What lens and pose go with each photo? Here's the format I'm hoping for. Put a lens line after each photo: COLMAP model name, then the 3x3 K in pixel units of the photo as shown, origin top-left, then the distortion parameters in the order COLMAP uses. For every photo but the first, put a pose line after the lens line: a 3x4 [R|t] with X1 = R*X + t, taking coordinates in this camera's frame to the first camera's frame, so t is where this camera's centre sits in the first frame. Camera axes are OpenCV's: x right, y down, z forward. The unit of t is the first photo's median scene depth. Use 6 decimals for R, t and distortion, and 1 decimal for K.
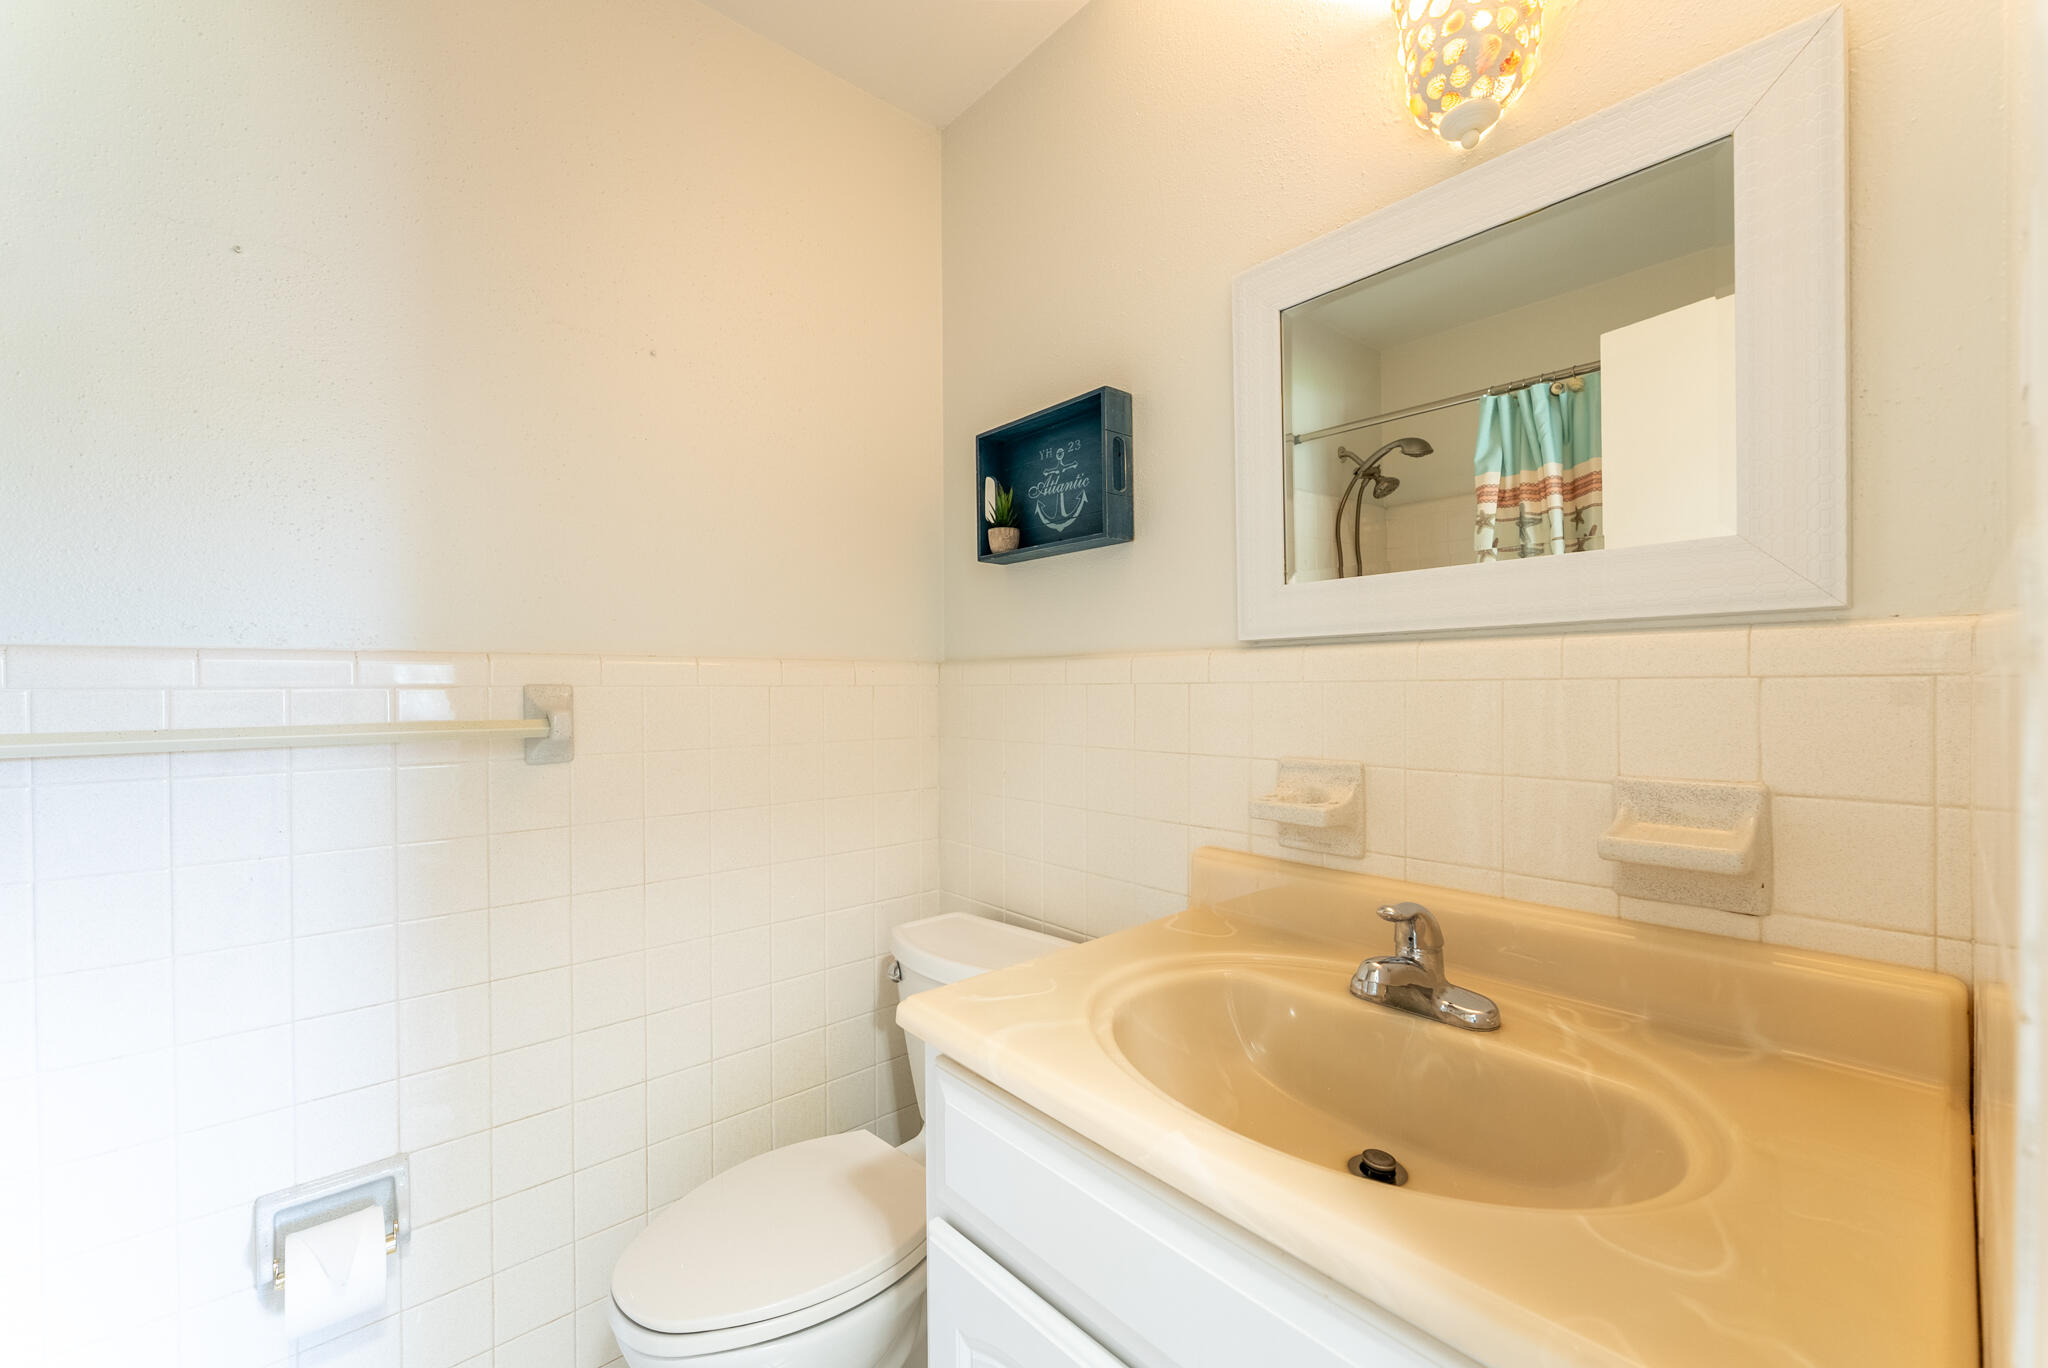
lens RADIAL K [[827.6, 0, 1018.6], [0, 827.6, 684.8], [0, 0, 1]] dist [-0.002280, -0.000803]
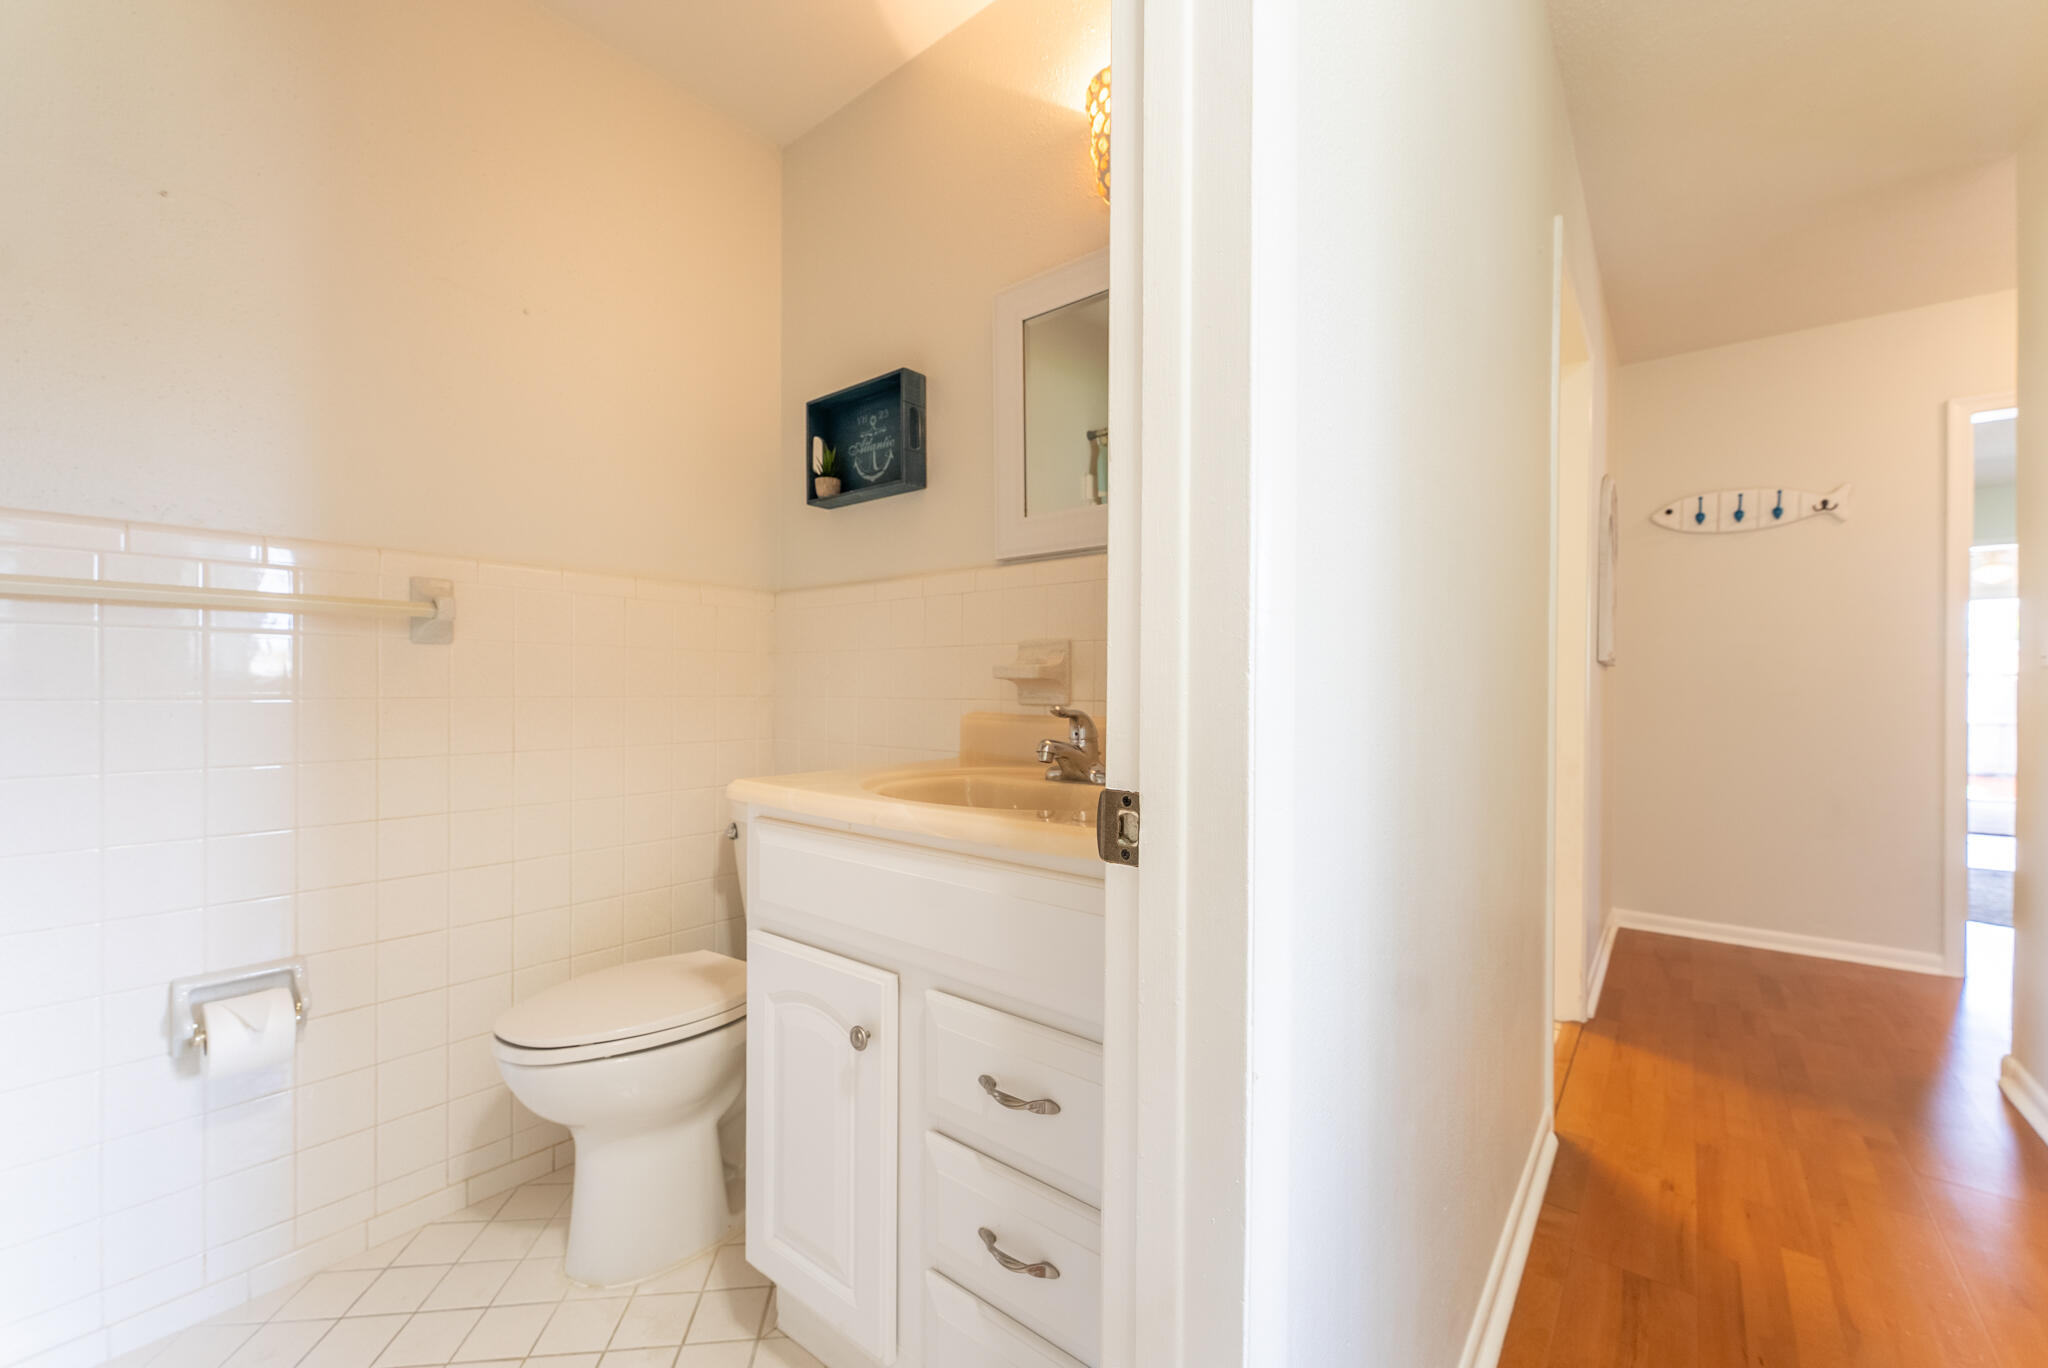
lens RADIAL K [[827.6, 0, 1028.3], [0, 827.6, 686.9], [0, 0, 1]] dist [-0.002280, -0.000803]
pose [[0.984395, 0.010352, 0.175670, 0.073081], [-0.010207, 0.999946, -0.001730, 0.142368], [-0.175678, -0.000090, 0.984448, -0.318451]]
